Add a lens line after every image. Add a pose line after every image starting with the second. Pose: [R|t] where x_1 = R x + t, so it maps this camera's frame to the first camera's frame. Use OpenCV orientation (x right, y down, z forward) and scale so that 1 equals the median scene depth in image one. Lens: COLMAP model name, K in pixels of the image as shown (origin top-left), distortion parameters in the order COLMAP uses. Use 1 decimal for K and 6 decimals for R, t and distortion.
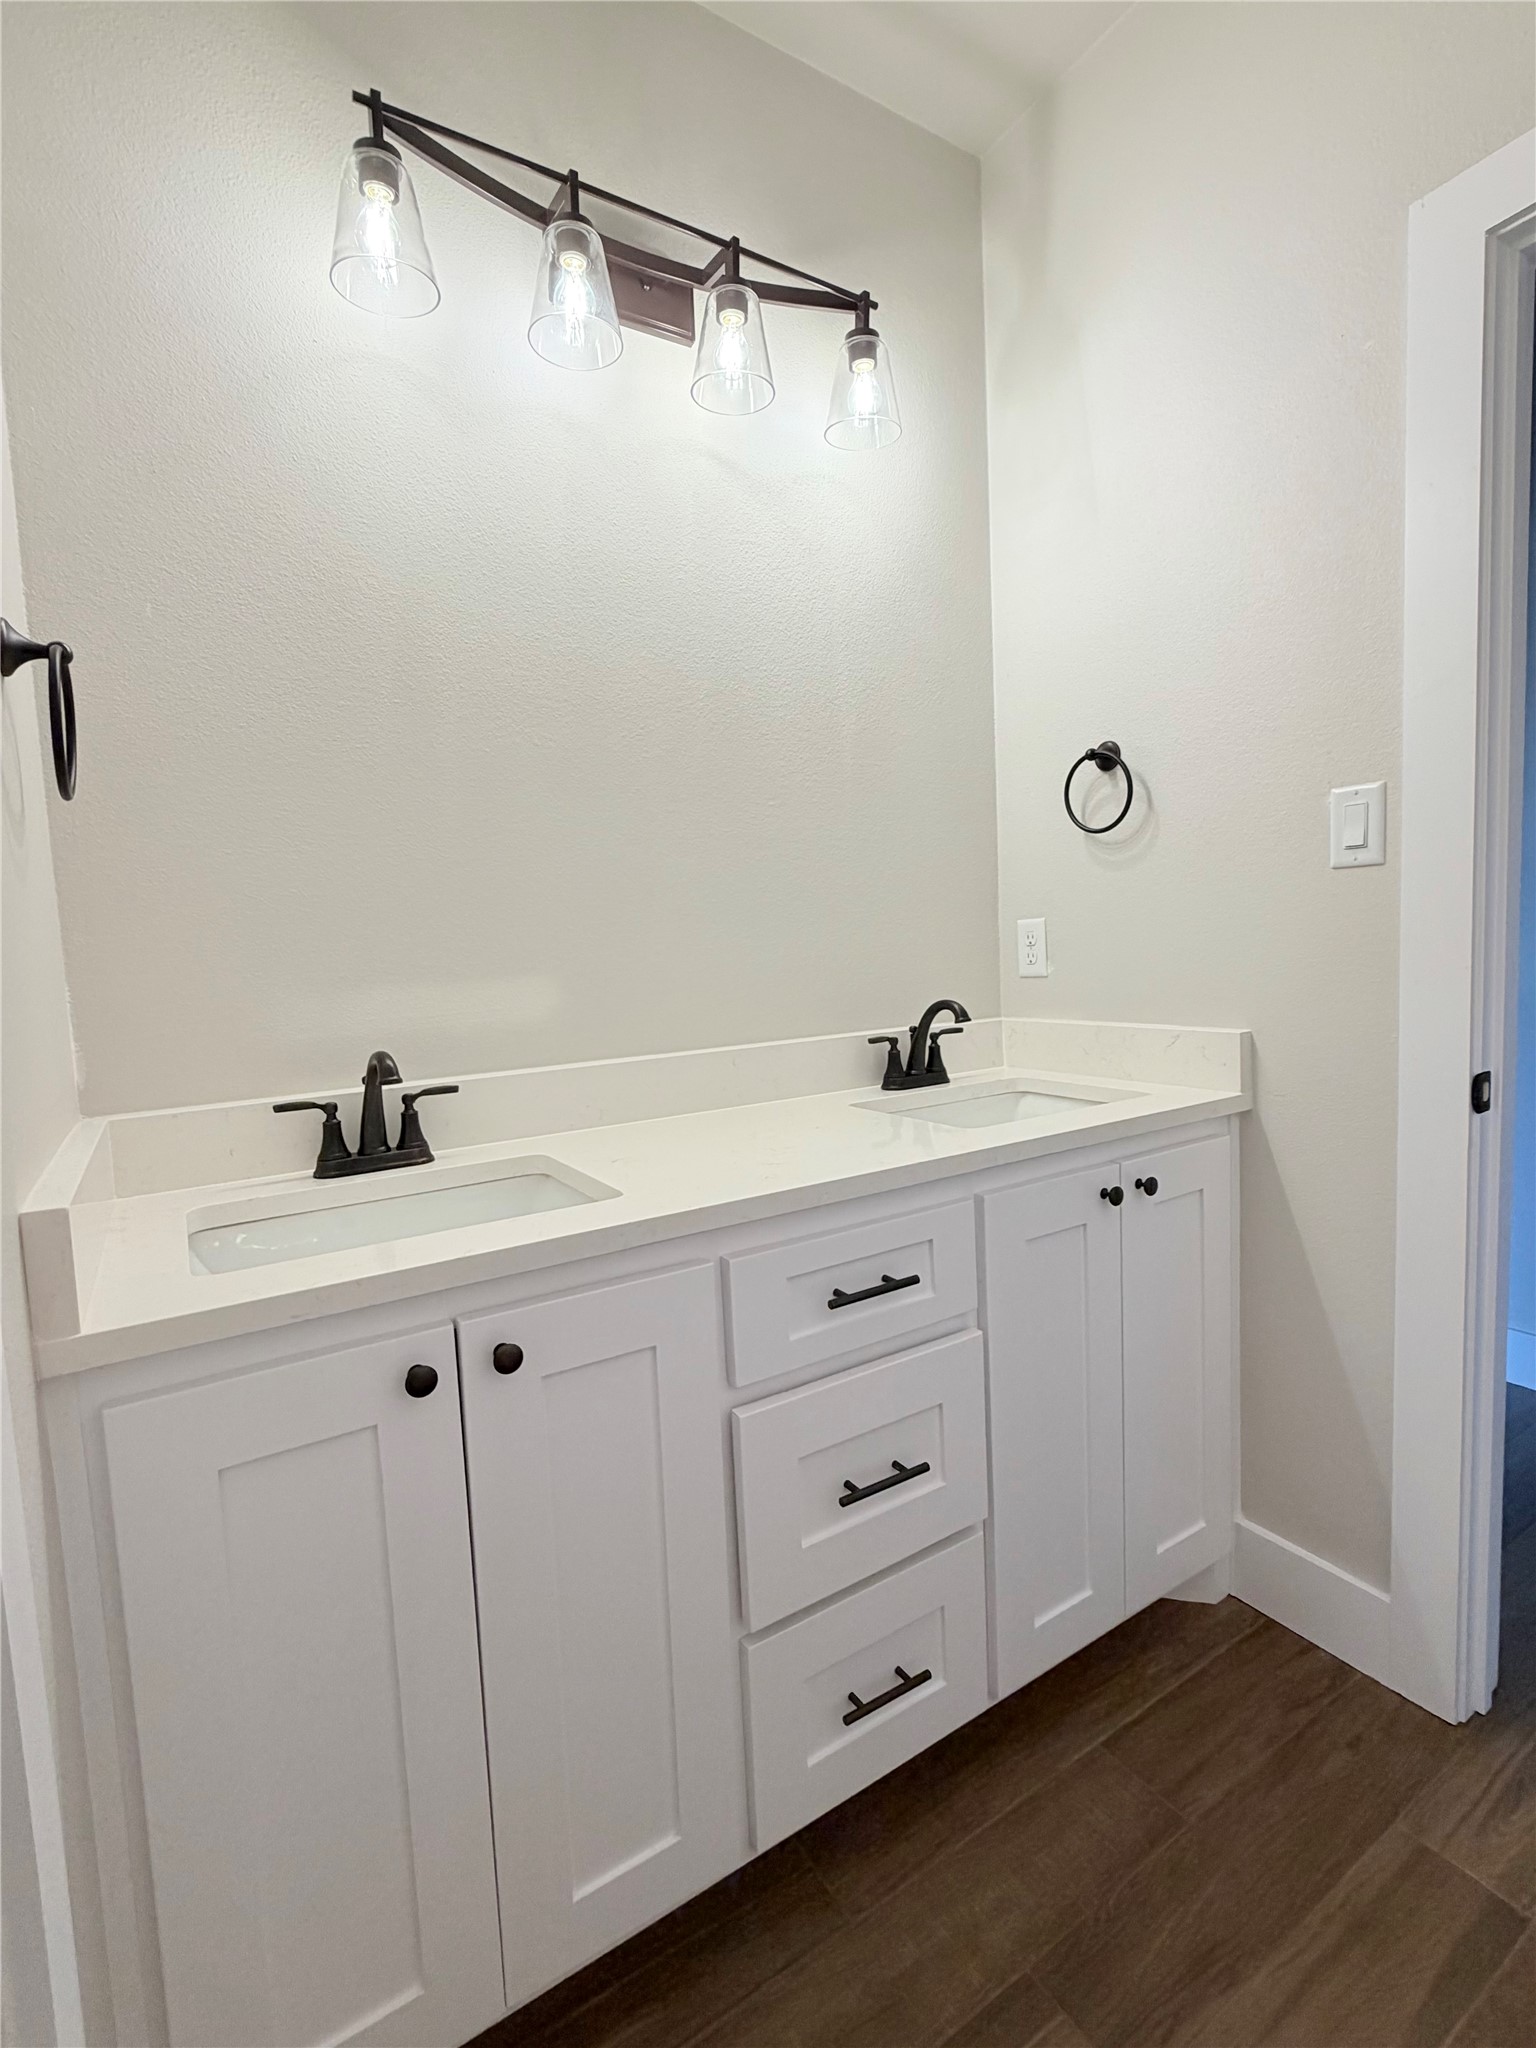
lens RADIAL K [[921.2, 0, 768.0], [0, 921.2, 1024.0], [0, 0, 1]] dist [0.002492, 0.000197]
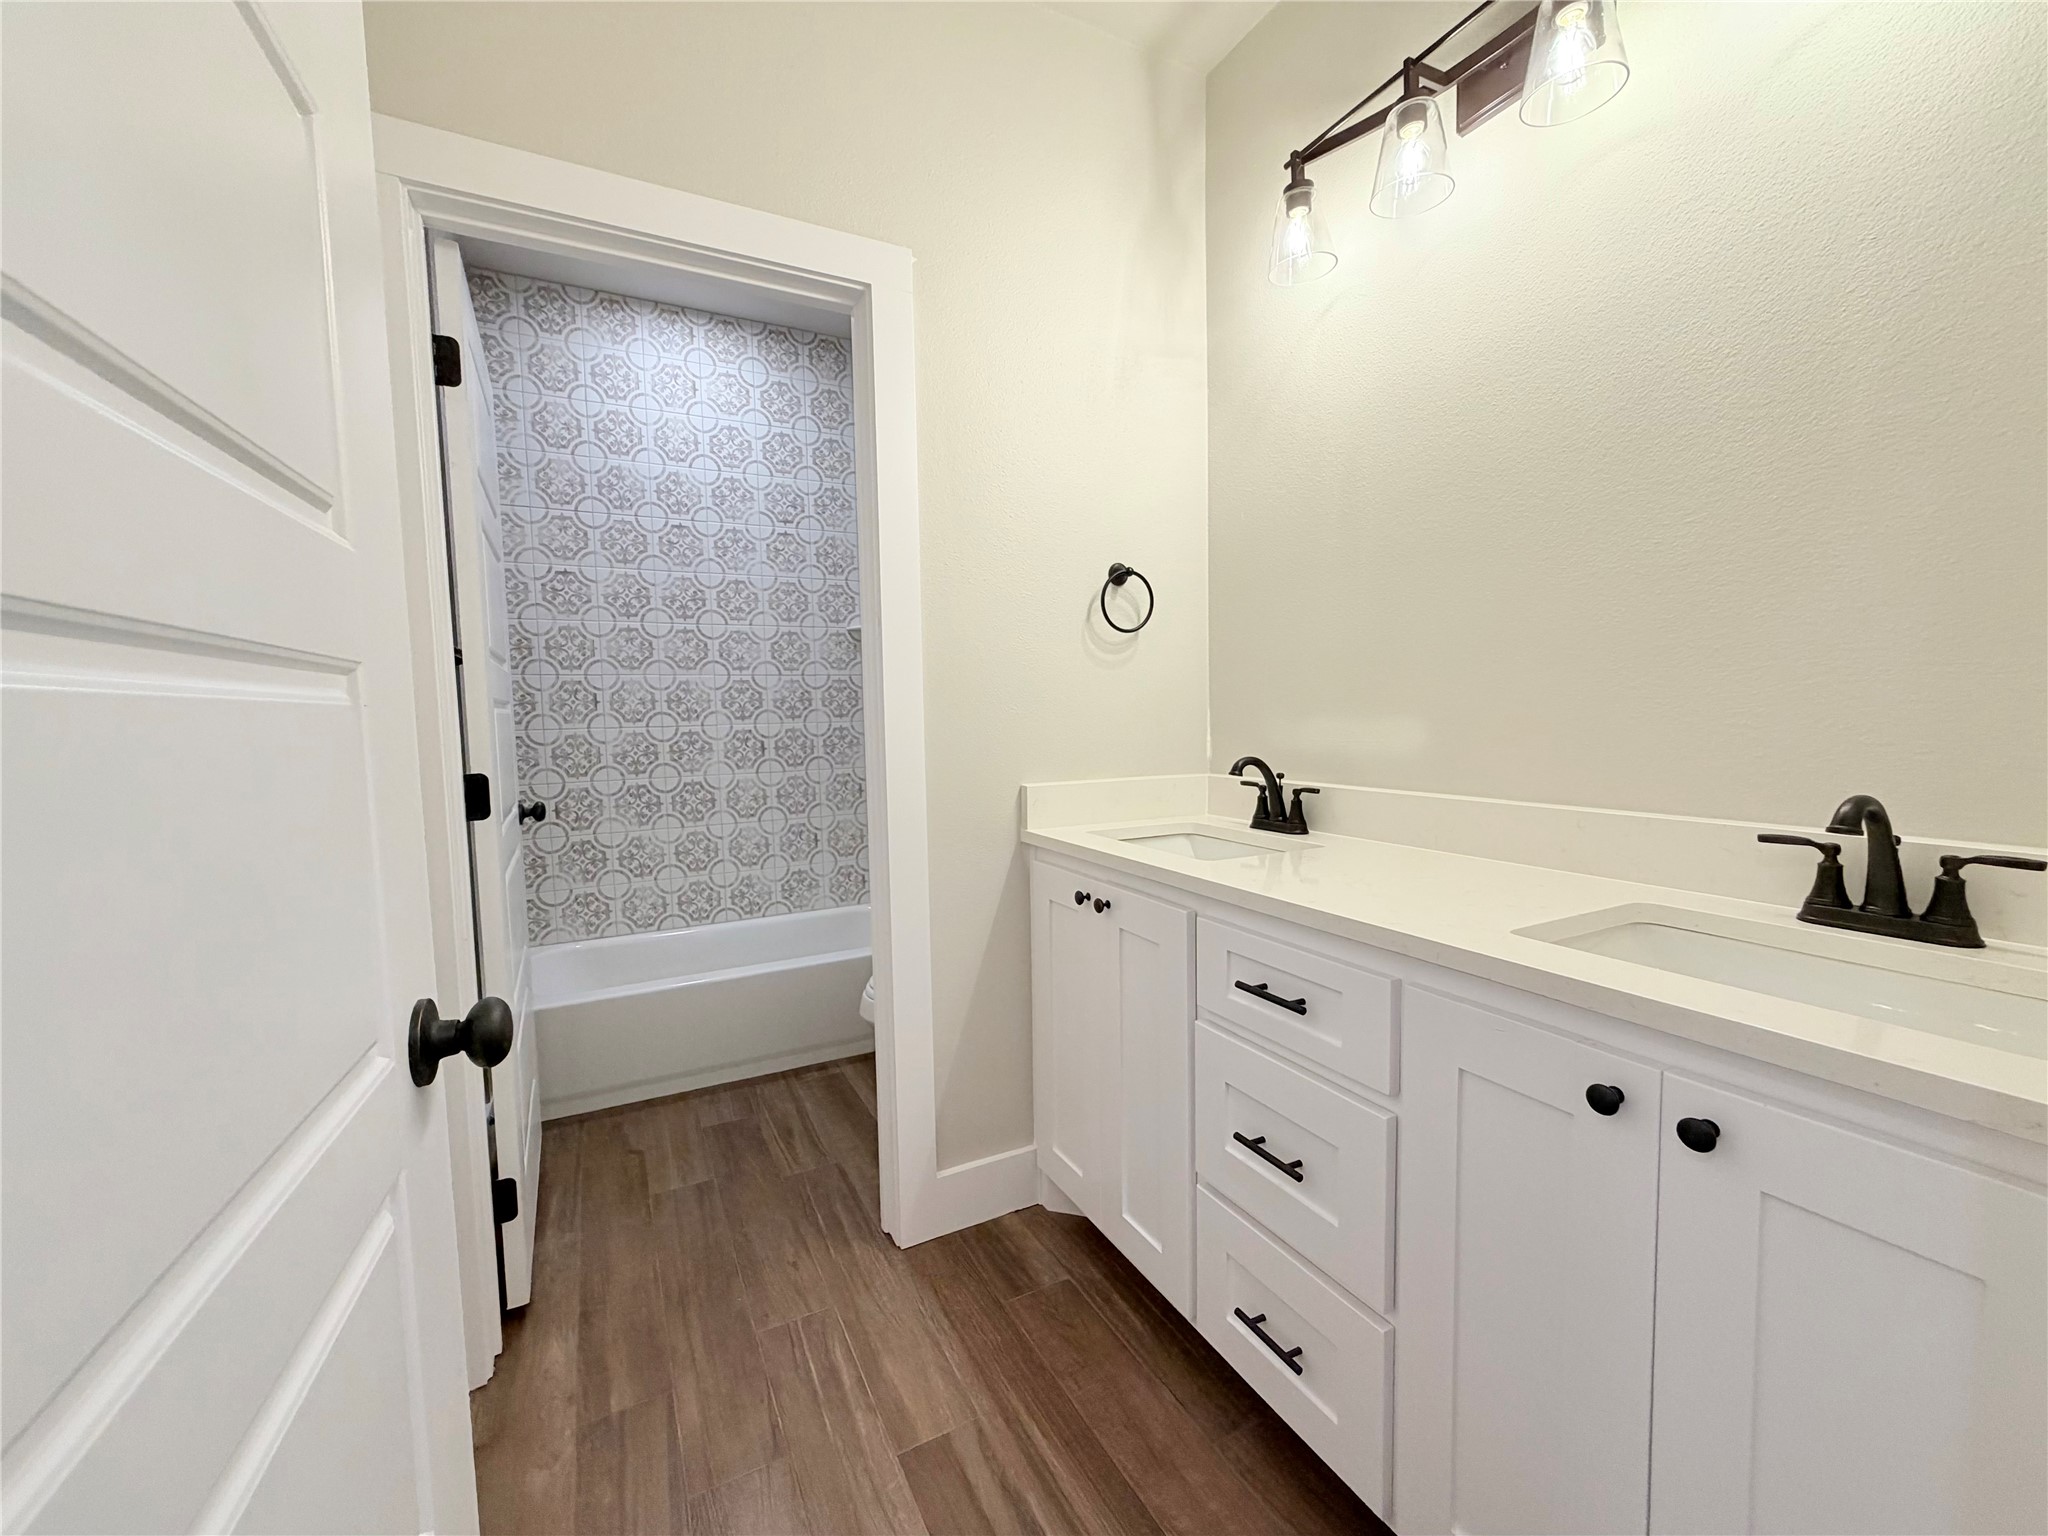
lens RADIAL K [[820.7, 0, 1024.0], [0, 820.7, 768.0], [0, 0, 1]] dist [-0.000300, -0.000293]
pose [[-0.069940, 0.118200, -0.990524, 1.012097], [-0.065635, 0.990258, 0.122803, -0.097873], [0.995390, 0.073601, -0.061501, 0.638043]]
